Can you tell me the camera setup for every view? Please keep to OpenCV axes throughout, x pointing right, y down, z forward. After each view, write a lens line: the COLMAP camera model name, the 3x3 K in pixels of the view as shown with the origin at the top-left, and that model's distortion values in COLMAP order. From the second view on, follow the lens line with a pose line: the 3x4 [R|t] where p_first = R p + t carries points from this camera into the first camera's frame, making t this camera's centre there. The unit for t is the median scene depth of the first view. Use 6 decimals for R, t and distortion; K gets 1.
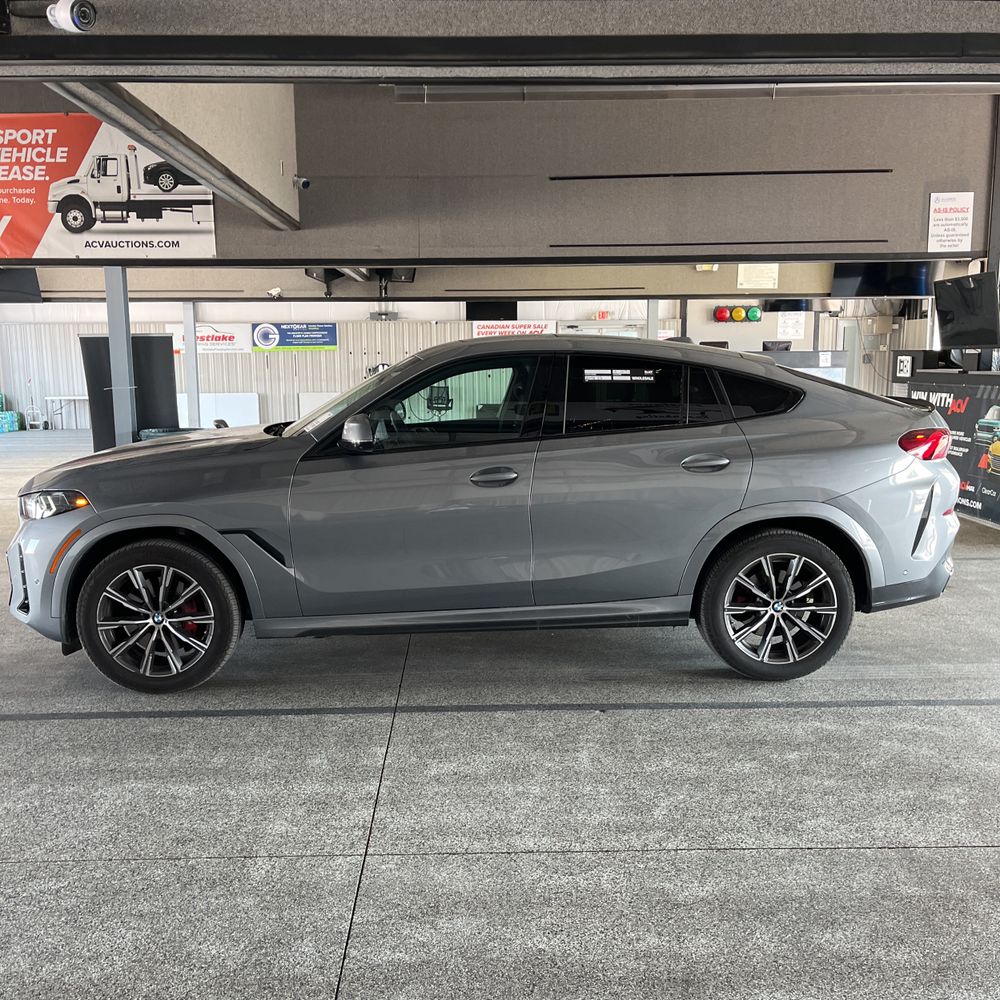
lens RADIAL K [[1018.4, 0, 507.9], [0, 1018.4, 520.1], [0, 0, 1]] dist [0.047160, -0.063355]
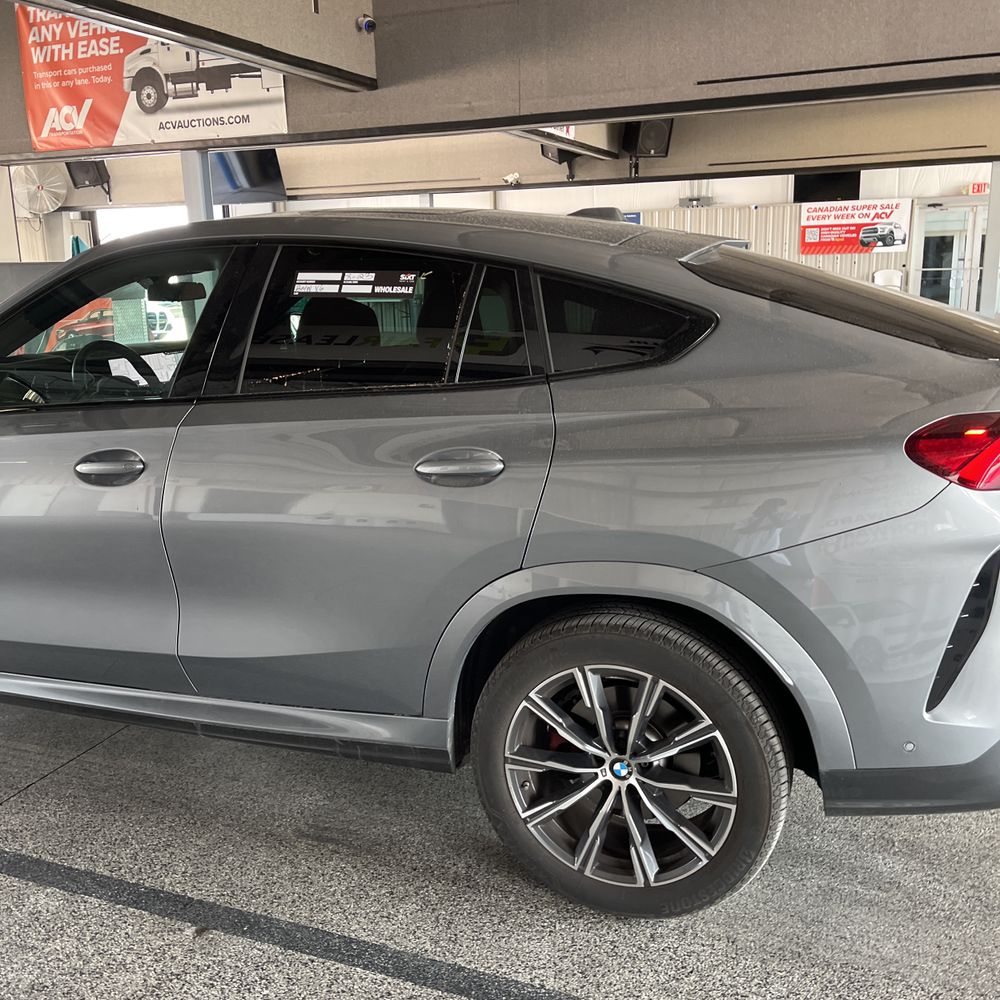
lens RADIAL K [[1016.6, 0, 500.0], [0, 1016.6, 500.0], [0, 0, 1]] dist [0.034828, -0.030070]
pose [[0.913949, 0.078622, -0.398141, 0.383367], [-0.046075, 0.994813, 0.090683, -0.080222], [0.403206, -0.064535, 0.912831, 0.532108]]
